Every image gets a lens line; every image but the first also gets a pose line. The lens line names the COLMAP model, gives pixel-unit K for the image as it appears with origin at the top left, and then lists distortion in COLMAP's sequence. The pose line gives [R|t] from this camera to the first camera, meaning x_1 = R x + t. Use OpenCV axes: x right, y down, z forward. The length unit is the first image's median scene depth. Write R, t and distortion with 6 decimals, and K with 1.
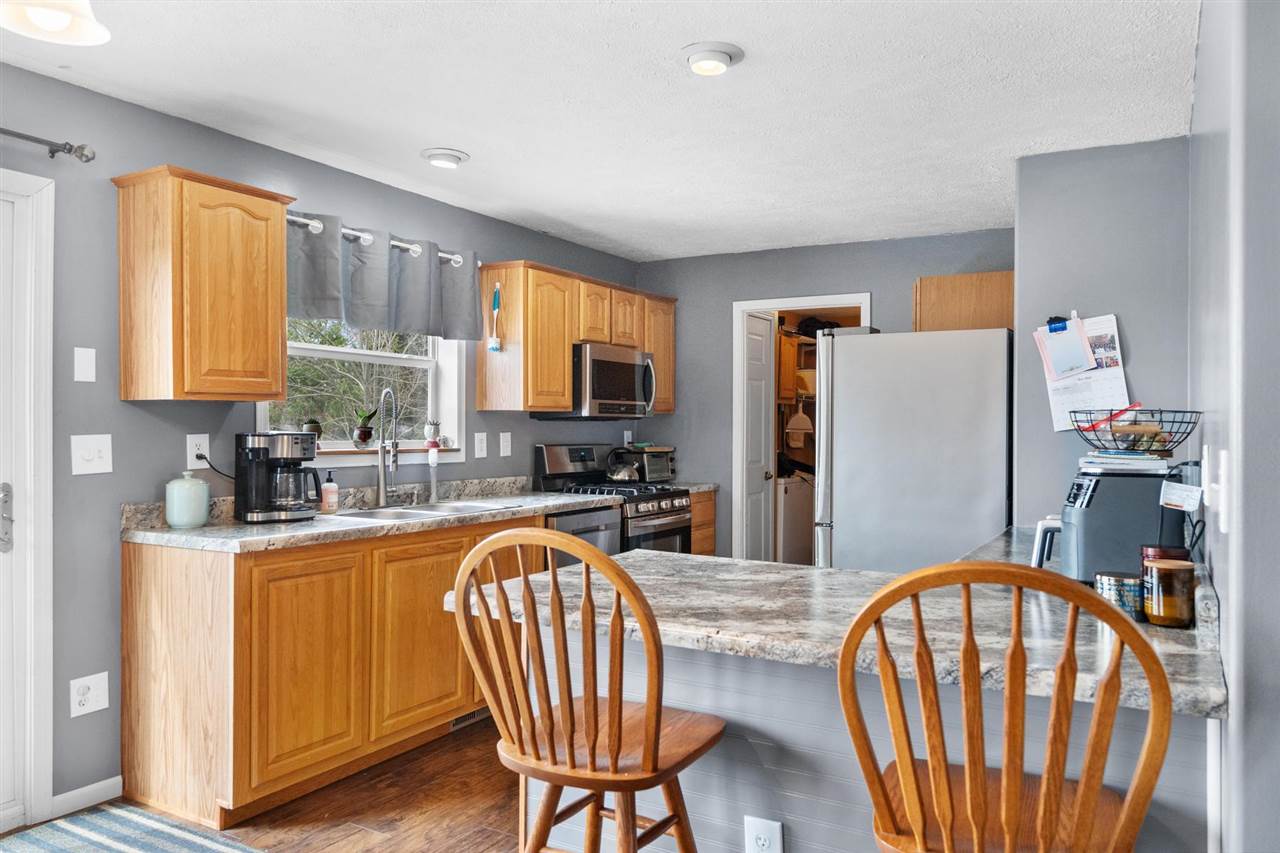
lens RADIAL K [[936.7, 0, 640.0], [0, 936.7, 426.5], [0, 0, 1]] dist [-0.007575, -0.001474]
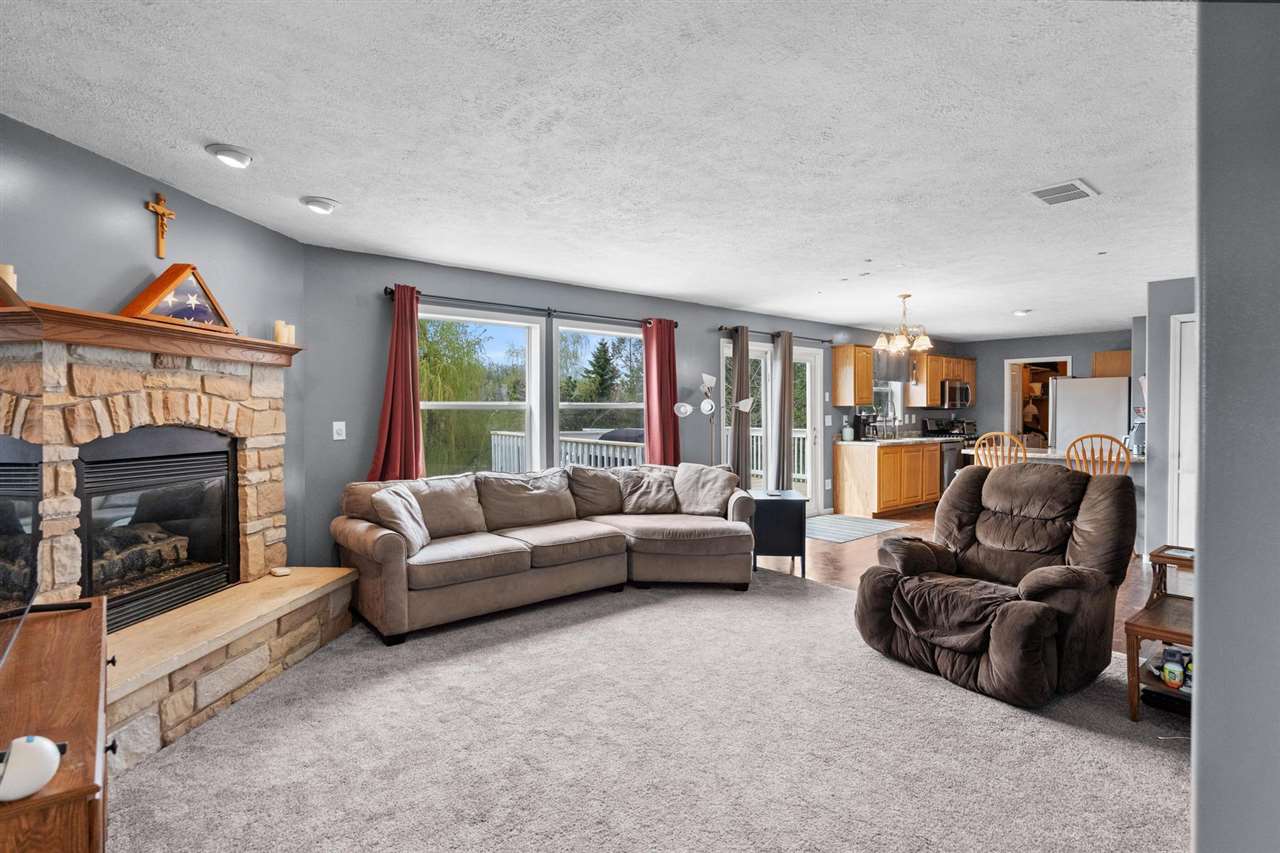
lens RADIAL K [[631.5, 0, 640.0], [0, 631.5, 426.5], [0, 0, 1]] dist [0.001961, 0.000404]
pose [[0.937071, -0.000362, -0.349140, -0.262485], [0.008098, 0.999753, 0.020698, -0.003480], [0.349046, -0.022223, 0.936842, -1.051958]]
